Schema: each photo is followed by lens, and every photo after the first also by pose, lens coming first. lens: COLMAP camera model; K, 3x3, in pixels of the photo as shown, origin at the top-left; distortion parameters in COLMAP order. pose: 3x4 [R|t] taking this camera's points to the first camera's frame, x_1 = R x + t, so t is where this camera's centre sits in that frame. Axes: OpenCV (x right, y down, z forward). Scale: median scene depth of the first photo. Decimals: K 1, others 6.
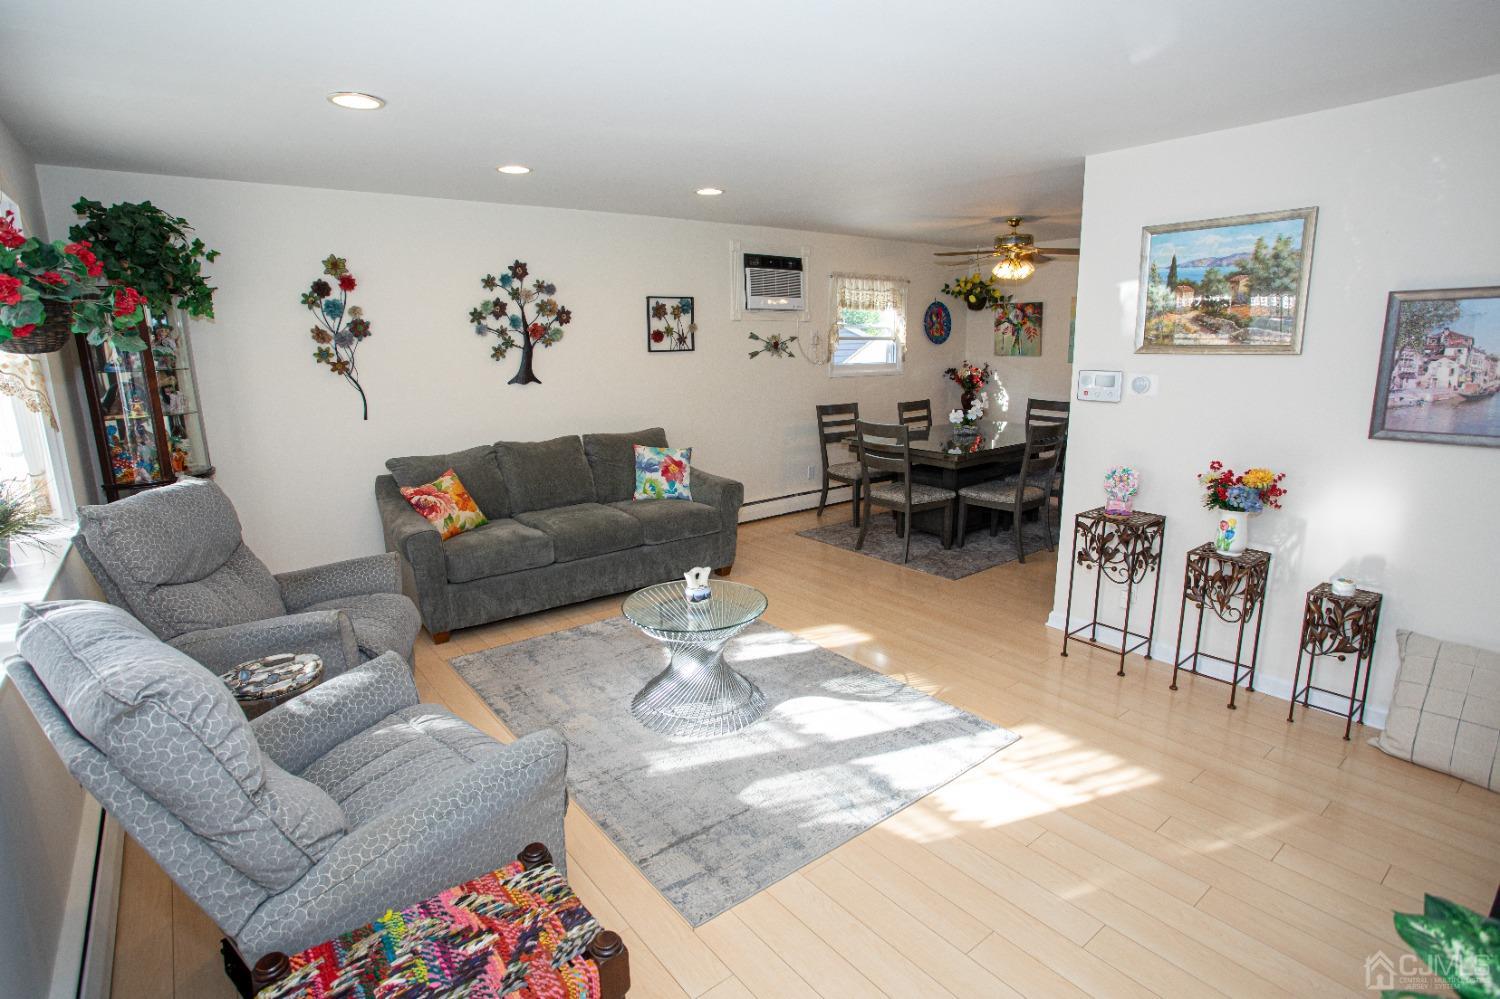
lens RADIAL K [[757.7, 0, 735.6], [0, 757.7, 493.6], [0, 0, 1]] dist [-0.091570, 0.047990]
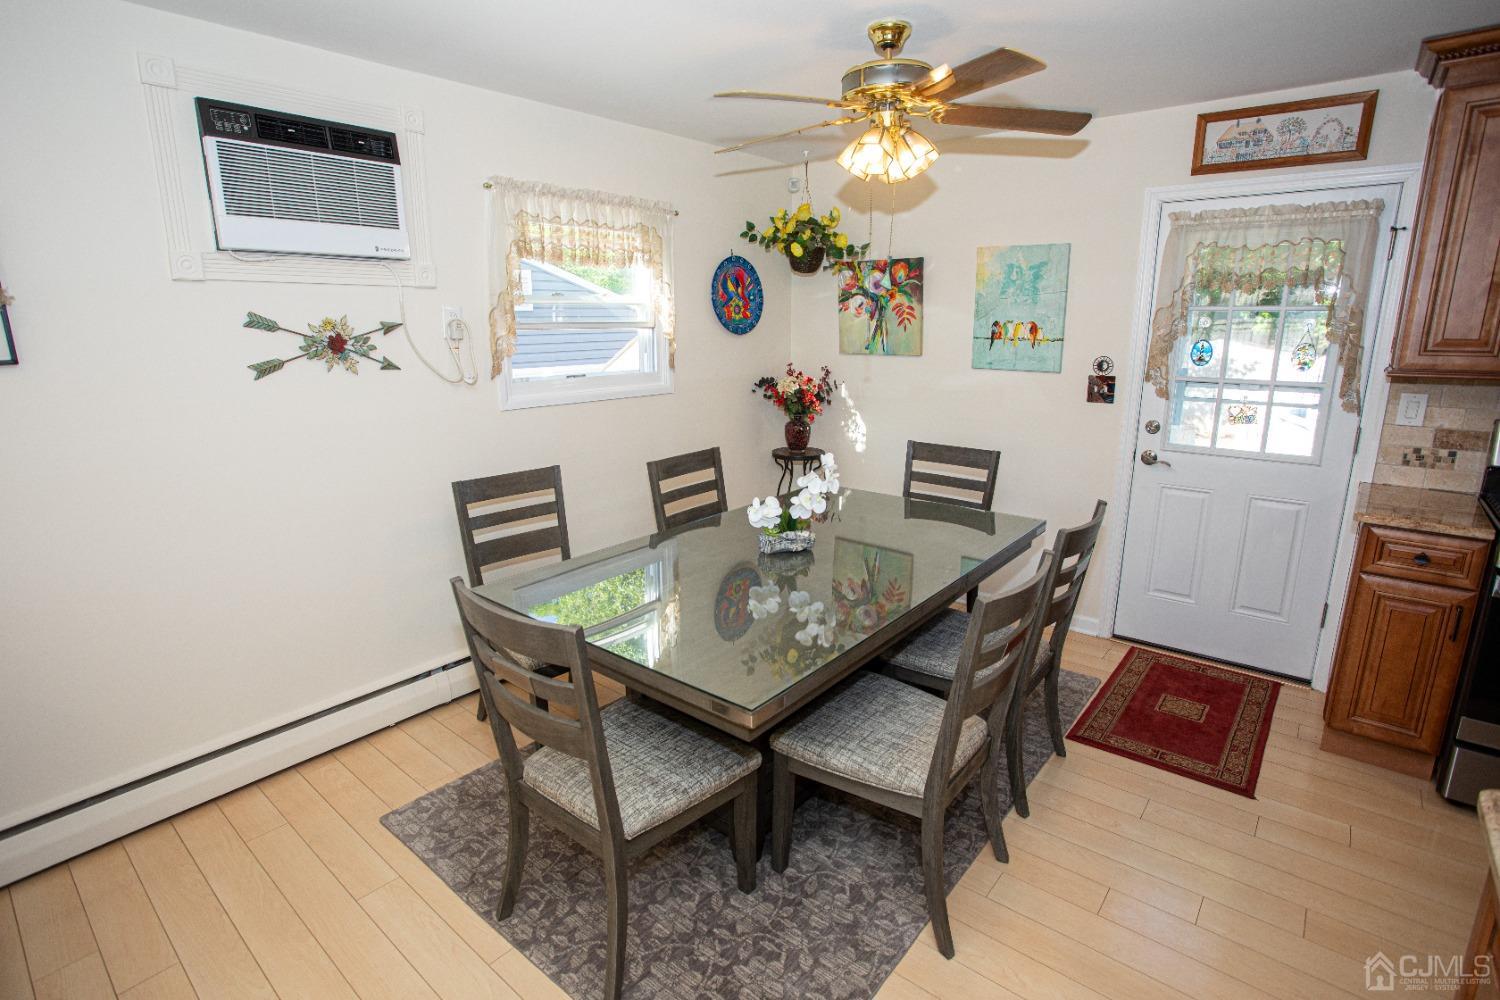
lens RADIAL K [[742.8, 0, 740.5], [0, 742.8, 497.1], [0, 0, 1]] dist [-0.084891, 0.042196]
pose [[0.977254, -0.042773, 0.207714, 0.204927], [0.037543, 0.998873, 0.029054, -0.129083], [-0.208723, -0.020595, 0.977758, 0.628657]]
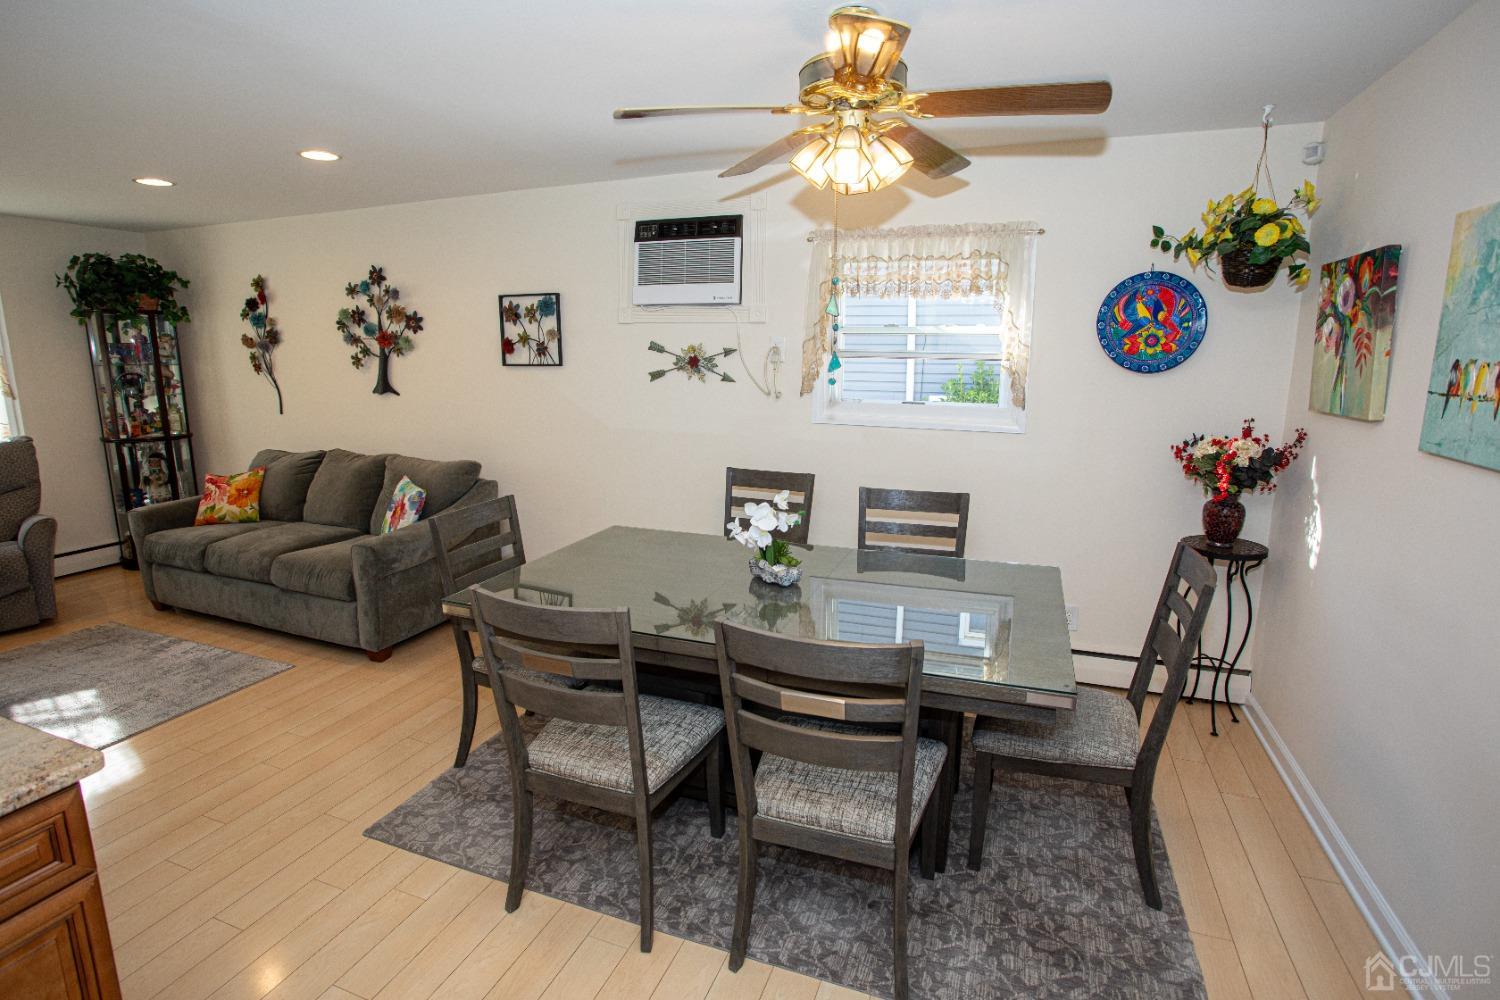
lens RADIAL K [[742.8, 0, 740.5], [0, 742.8, 497.1], [0, 0, 1]] dist [-0.084891, 0.042196]
pose [[0.514372, 0.180548, -0.838346, 0.675752], [-0.184824, 0.977952, 0.097214, -0.171451], [0.837414, 0.104942, 0.536401, 0.798096]]
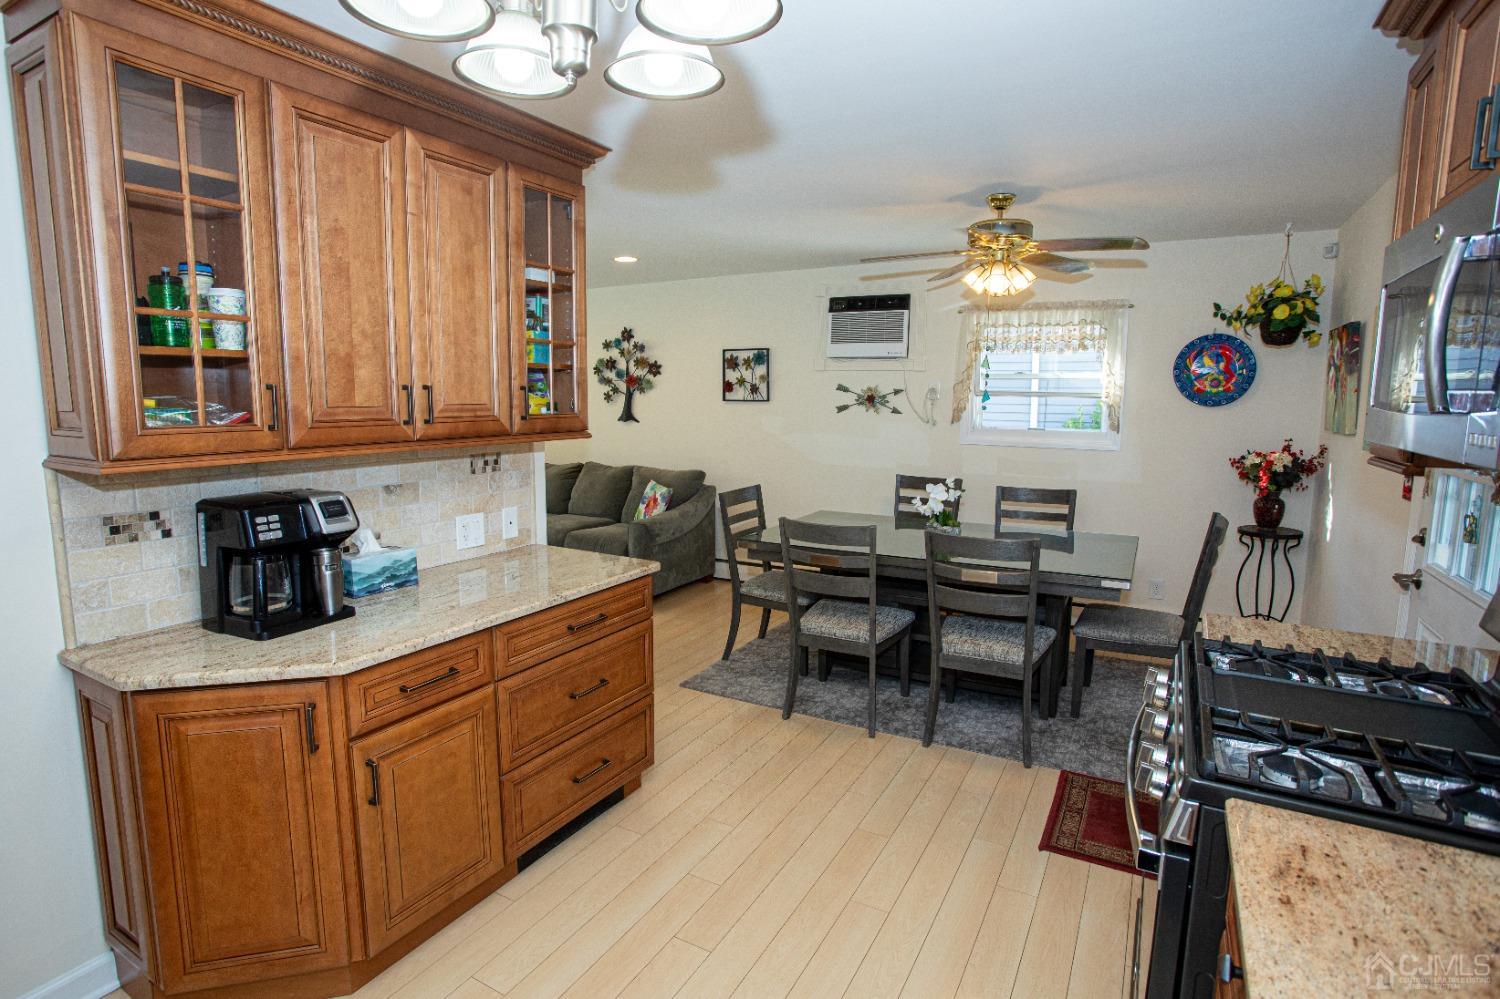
lens RADIAL K [[757.7, 0, 735.6], [0, 757.7, 493.6], [0, 0, 1]] dist [-0.091570, 0.047990]
pose [[0.374965, 0.135764, -0.917044, 0.884355], [-0.196820, 0.978325, 0.064359, -0.129730], [0.905905, 0.156360, 0.393559, 0.604316]]
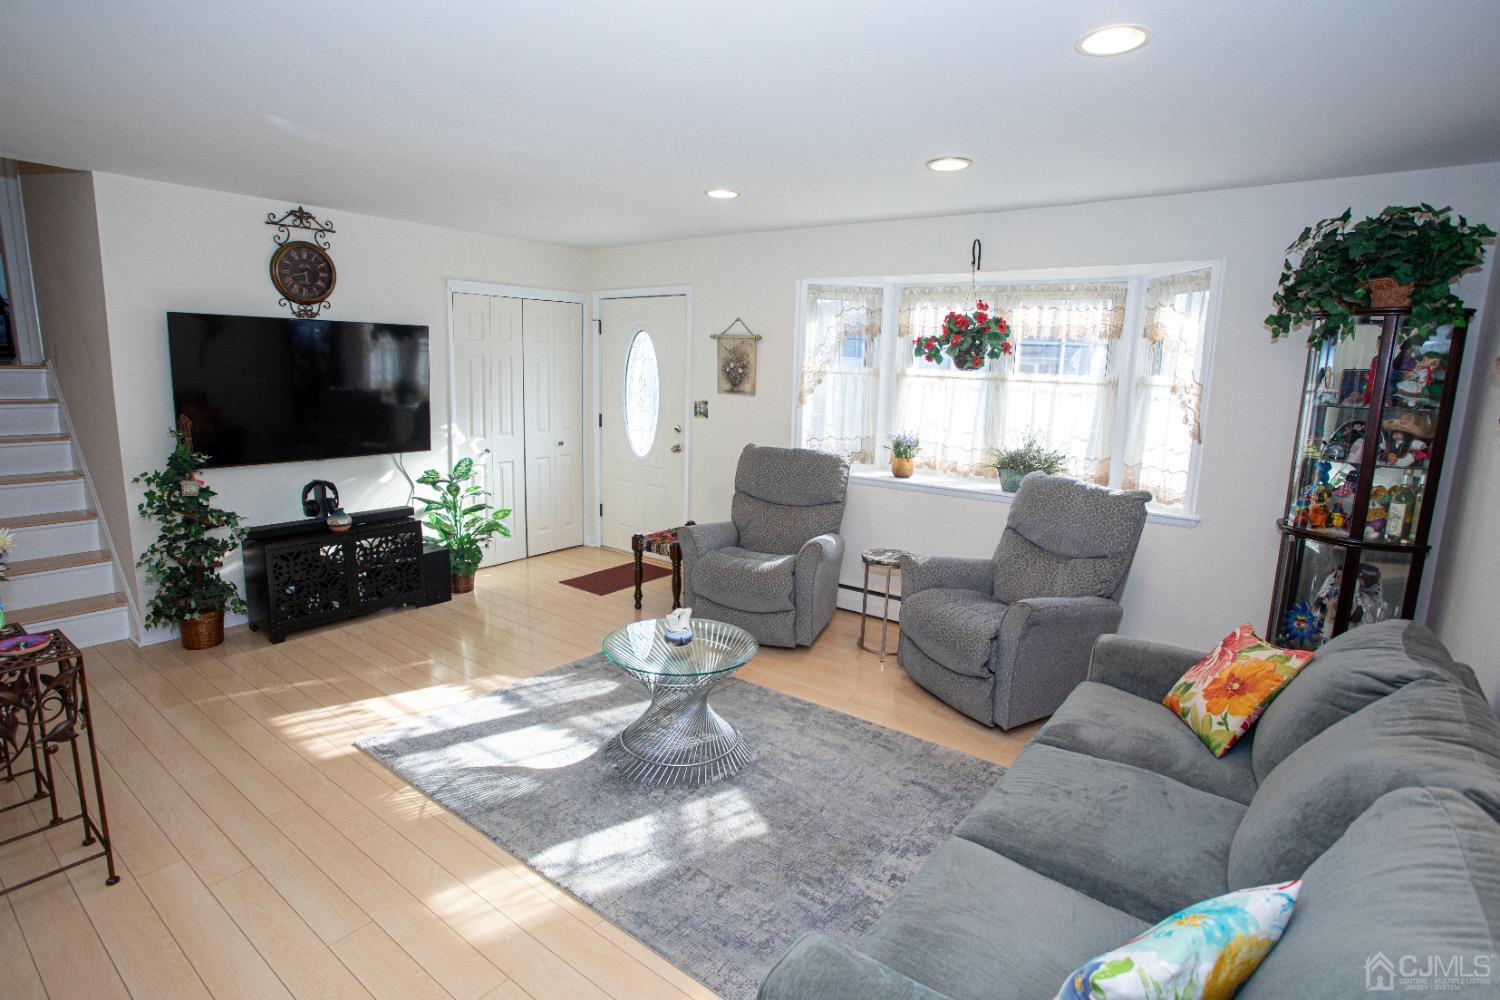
lens RADIAL K [[757.7, 0, 735.6], [0, 757.7, 494.1], [0, 0, 1]] dist [-0.091570, 0.047990]
pose [[-0.969941, 0.029545, -0.241539, 0.056801], [-0.063374, 0.927678, 0.367963, -0.210599], [0.234942, 0.372210, -0.897921, 1.005296]]
